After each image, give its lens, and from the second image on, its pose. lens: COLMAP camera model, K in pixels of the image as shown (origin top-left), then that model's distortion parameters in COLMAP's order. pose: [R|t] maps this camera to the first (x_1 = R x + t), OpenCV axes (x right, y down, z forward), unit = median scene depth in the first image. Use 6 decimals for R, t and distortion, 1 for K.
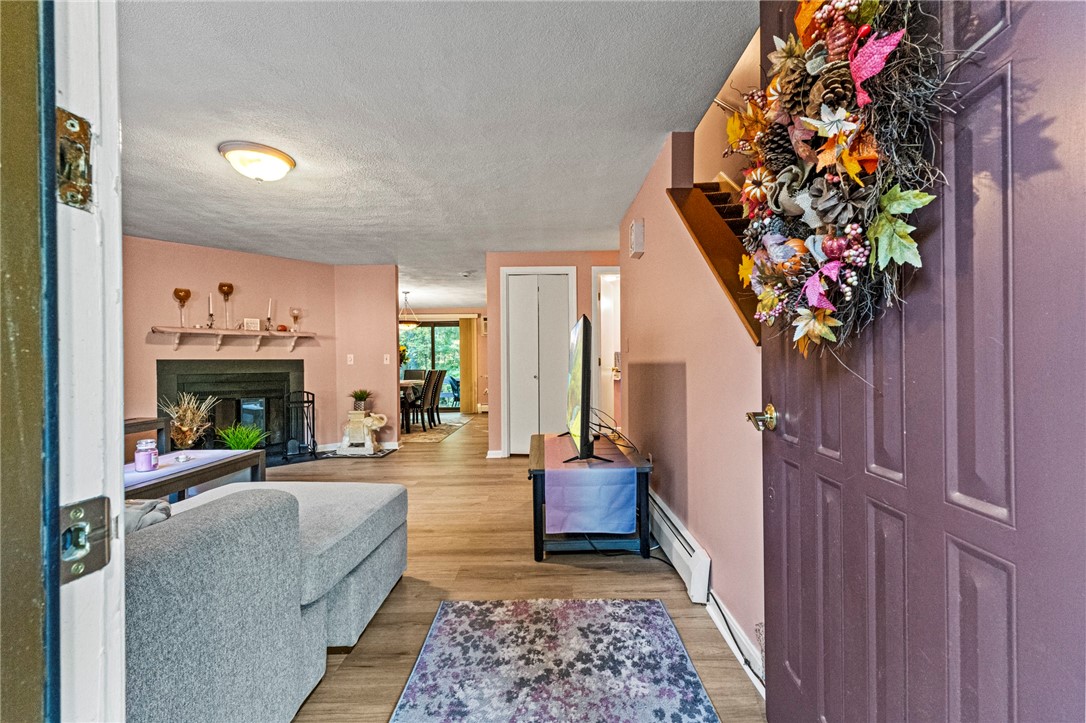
lens RADIAL K [[456.8, 0, 544.7], [0, 456.8, 364.7], [0, 0, 1]] dist [0.014963, -0.005370]
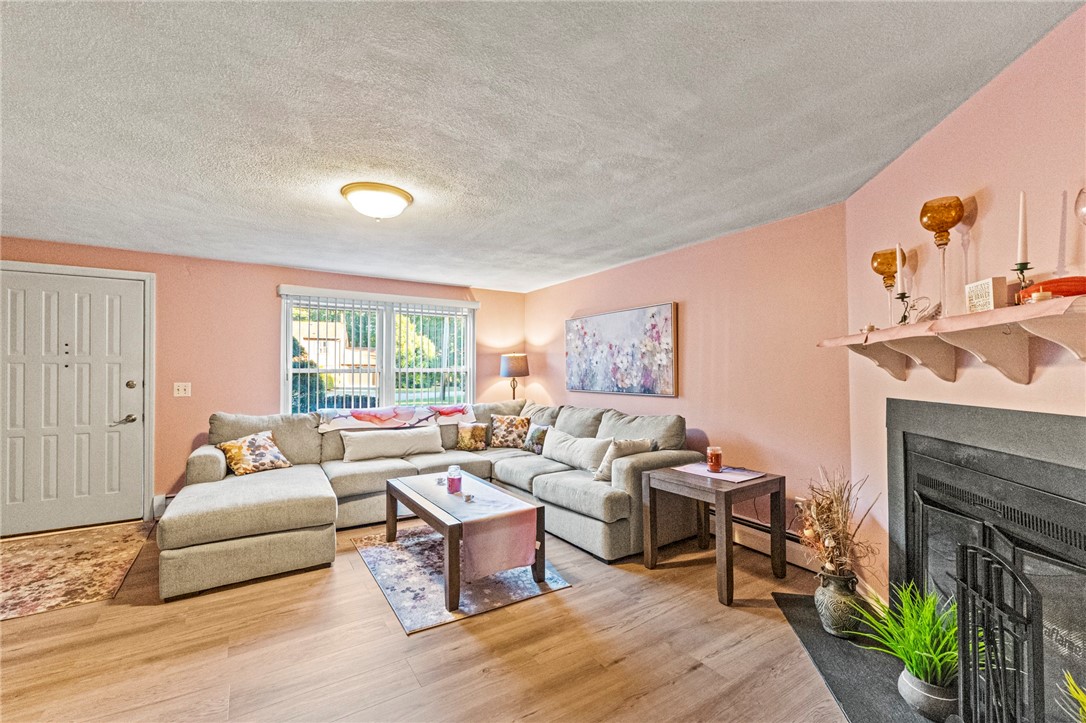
lens RADIAL K [[456.8, 0, 544.7], [0, 456.8, 364.7], [0, 0, 1]] dist [0.014963, -0.005370]
pose [[-0.837206, 0.004112, -0.546872, -0.221417], [0.012803, 0.999845, -0.012082, -0.044059], [0.546738, -0.017116, -0.837129, 1.151191]]
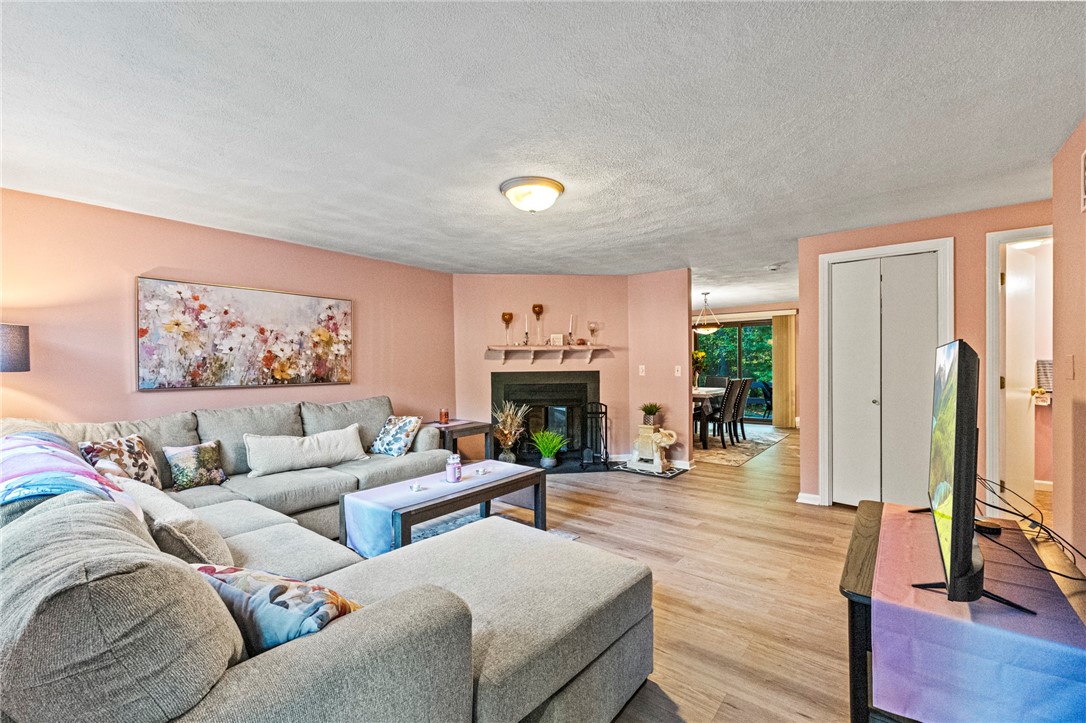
lens RADIAL K [[456.8, 0, 544.7], [0, 456.8, 364.7], [0, 0, 1]] dist [0.014963, -0.005370]
pose [[0.787298, 0.007550, -0.616526, 0.016785], [-0.000172, 0.999928, 0.012026, -0.042400], [0.616573, -0.009362, 0.787242, 0.122551]]
